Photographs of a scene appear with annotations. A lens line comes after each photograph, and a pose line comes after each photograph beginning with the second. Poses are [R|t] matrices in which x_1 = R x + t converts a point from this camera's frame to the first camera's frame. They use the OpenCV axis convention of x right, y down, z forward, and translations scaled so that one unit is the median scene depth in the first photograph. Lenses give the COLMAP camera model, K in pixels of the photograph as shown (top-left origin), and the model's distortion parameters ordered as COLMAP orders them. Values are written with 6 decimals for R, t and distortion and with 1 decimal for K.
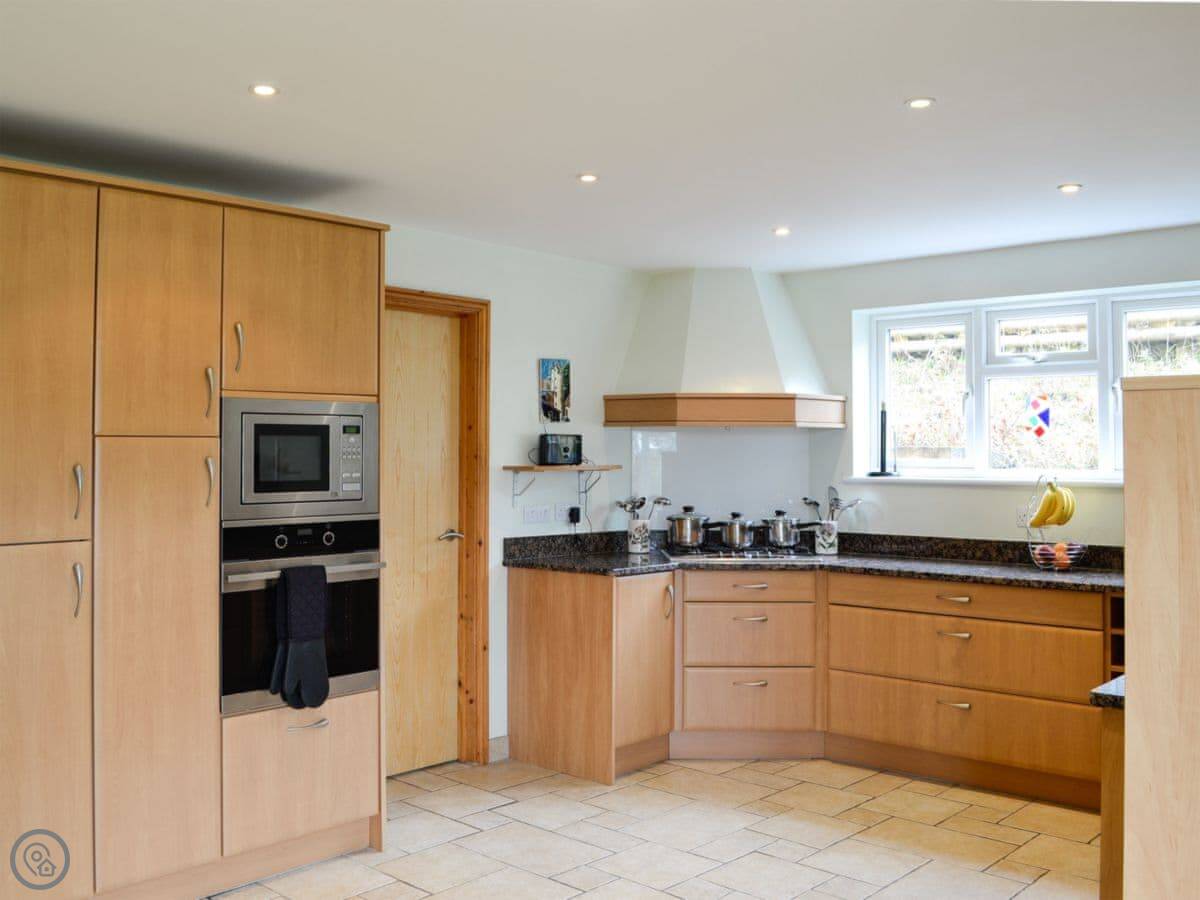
lens RADIAL K [[1061.3, 0, 600.3], [0, 1061.3, 448.8], [0, 0, 1]] dist [-0.059729, 0.000461]
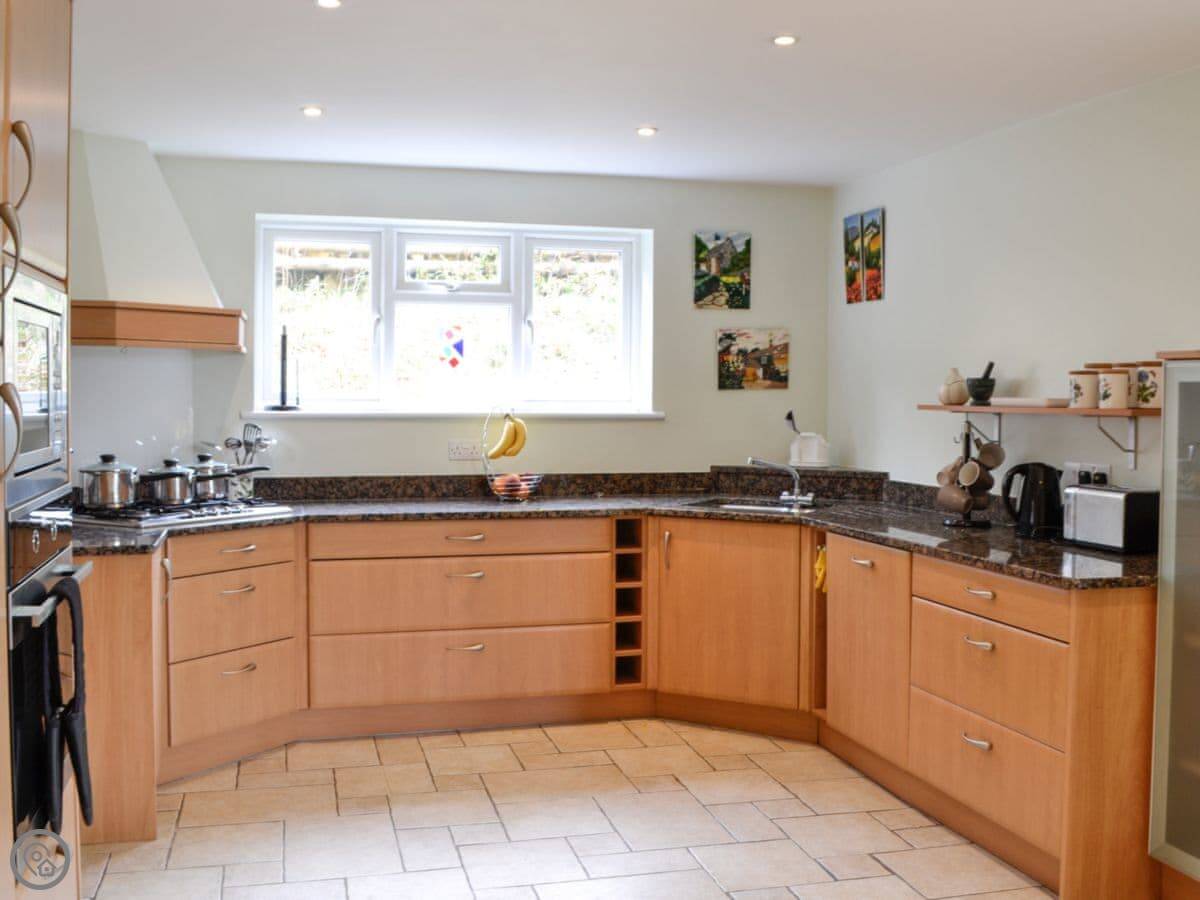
lens RADIAL K [[1158.7, 0, 572.6], [0, 1158.7, 452.4], [0, 0, 1]] dist [-0.084359, 0.023568]
pose [[0.575586, -0.044037, 0.816555, -0.418349], [-0.008665, 0.998164, 0.059939, 0.001950], [-0.817695, -0.041575, 0.574148, 0.297971]]
